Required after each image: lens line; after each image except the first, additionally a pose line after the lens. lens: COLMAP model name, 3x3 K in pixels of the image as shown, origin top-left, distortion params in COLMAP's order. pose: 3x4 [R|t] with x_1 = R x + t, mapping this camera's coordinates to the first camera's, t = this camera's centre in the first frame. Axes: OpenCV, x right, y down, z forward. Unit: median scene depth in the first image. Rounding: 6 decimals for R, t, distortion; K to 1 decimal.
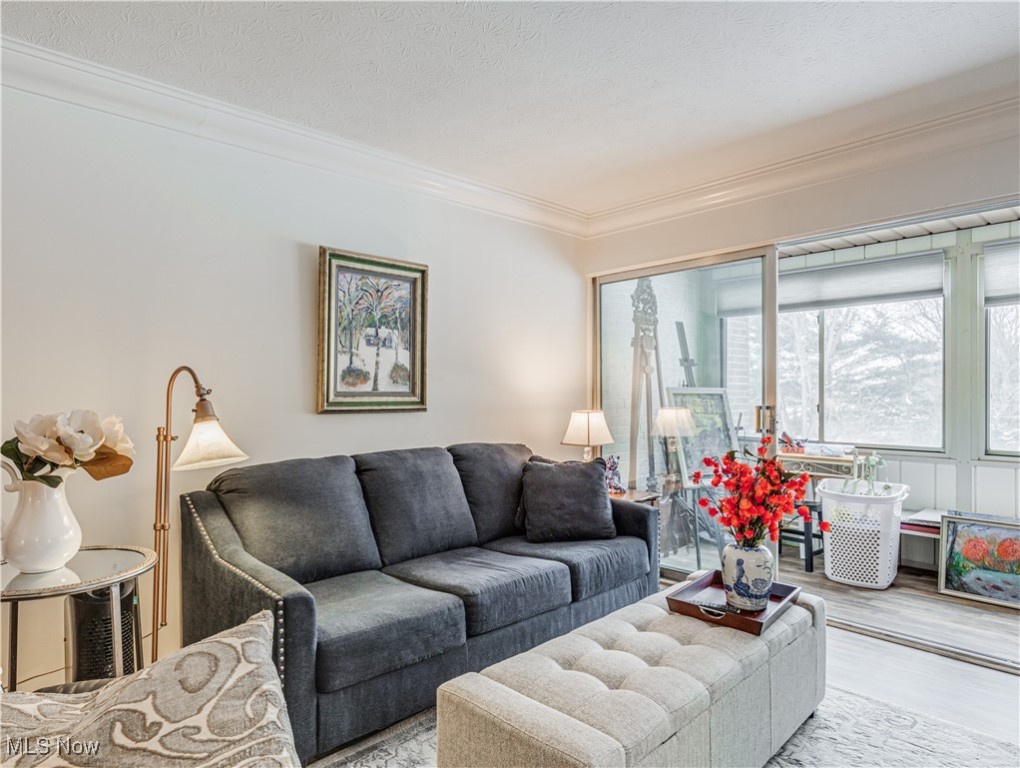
lens RADIAL K [[631.3, 0, 510.0], [0, 631.3, 384.0], [0, 0, 1]] dist [-0.005823, -0.002184]
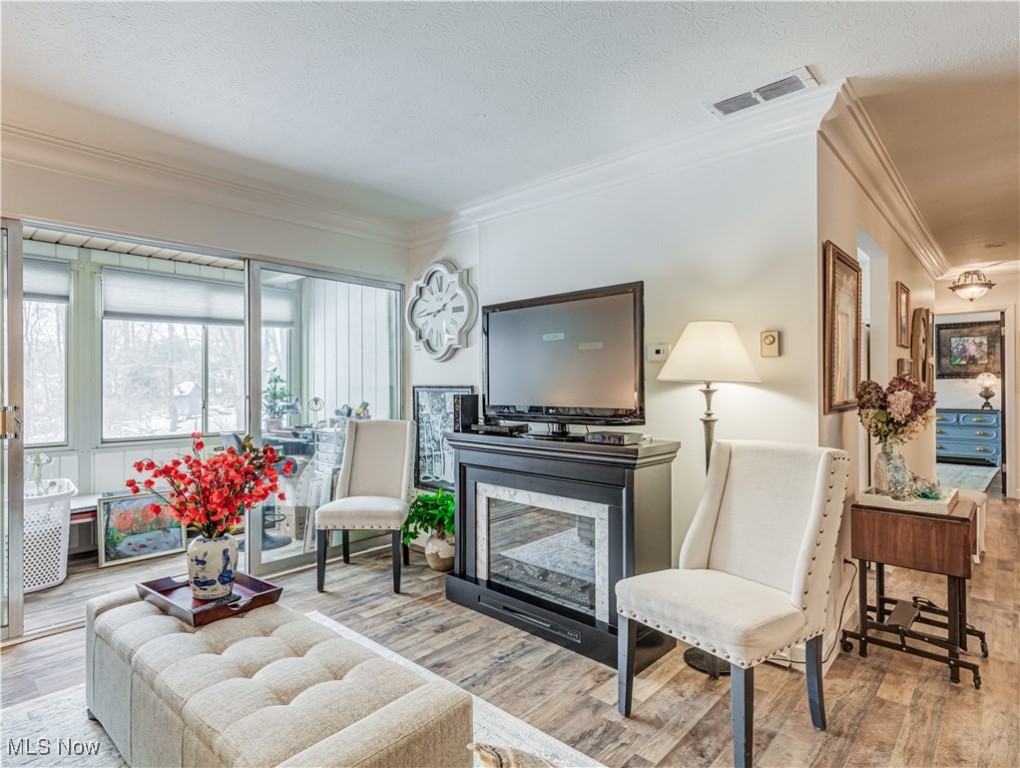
lens RADIAL K [[511.1, 0, 510.0], [0, 511.1, 384.0], [0, 0, 1]] dist [0.002015, 0.000514]
pose [[-0.042623, 0.007920, 0.999060, -0.272266], [-0.005781, 0.999950, -0.008173, 0.004737], [-0.999075, -0.006124, -0.042575, 0.305586]]
